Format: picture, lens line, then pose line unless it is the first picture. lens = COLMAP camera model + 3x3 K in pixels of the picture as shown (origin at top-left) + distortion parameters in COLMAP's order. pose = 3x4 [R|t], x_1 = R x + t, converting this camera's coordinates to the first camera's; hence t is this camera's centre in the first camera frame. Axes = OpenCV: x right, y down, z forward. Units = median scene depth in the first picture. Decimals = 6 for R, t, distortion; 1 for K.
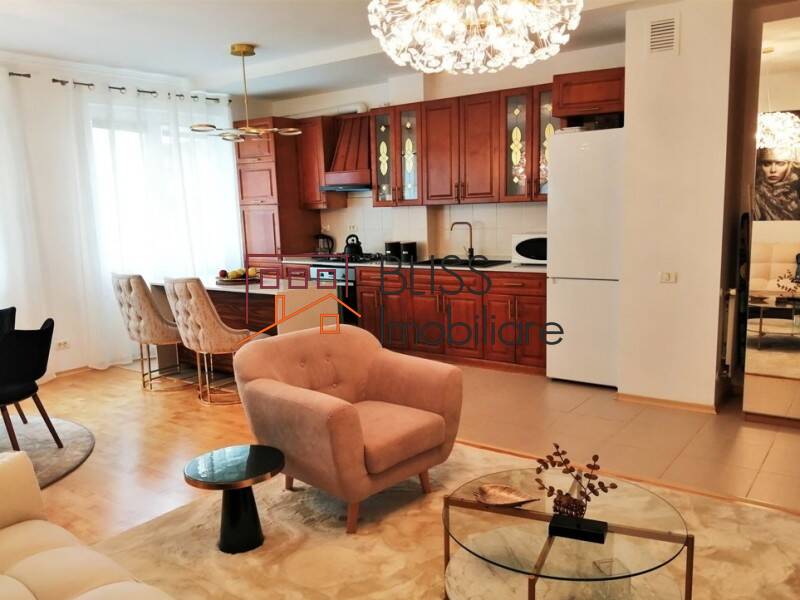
lens RADIAL K [[721.6, 0, 402.8], [0, 721.6, 285.6], [0, 0, 1]] dist [0.064586, -0.005187]
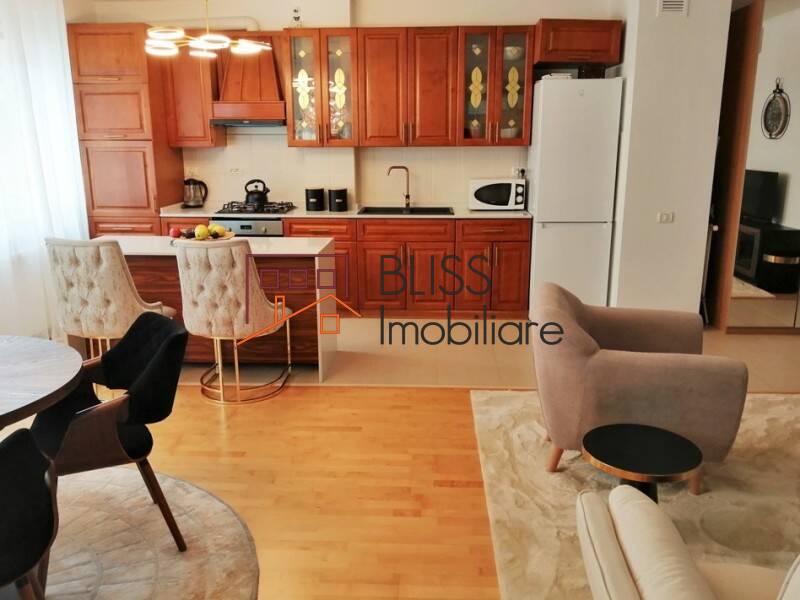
lens RADIAL K [[659.7, 0, 400.0], [0, 659.7, 300.0], [0, 0, 1]] dist [-0.003081, -0.010633]
pose [[0.814464, -0.100092, 0.571516, -0.415485], [0.040356, 0.992395, 0.116292, -0.015535], [-0.578809, -0.071651, 0.812309, 0.291171]]
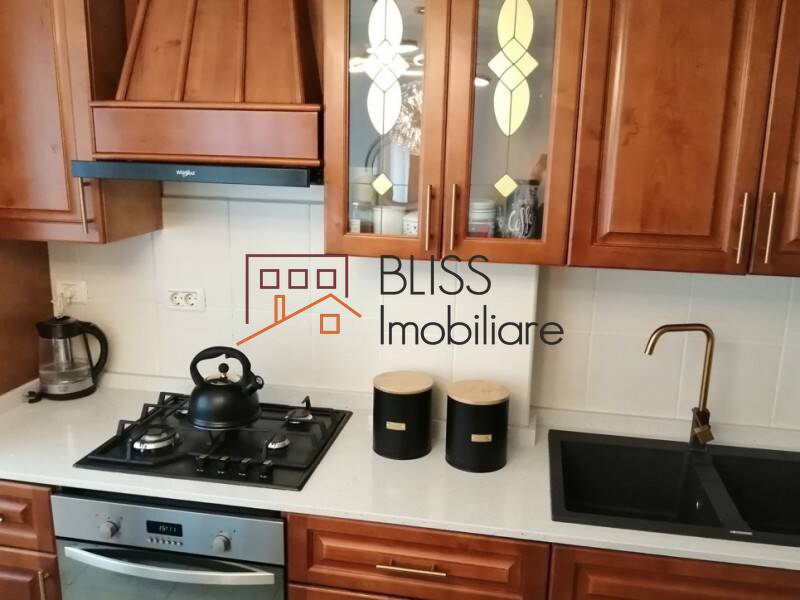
lens RADIAL K [[721.6, 0, 402.8], [0, 721.6, 285.6], [0, 0, 1]] dist [0.064586, -0.005187]
pose [[0.885981, -0.036956, 0.462247, -0.144443], [0.002478, 0.997183, 0.074973, -0.122657], [-0.463716, -0.065279, 0.883576, 0.790350]]
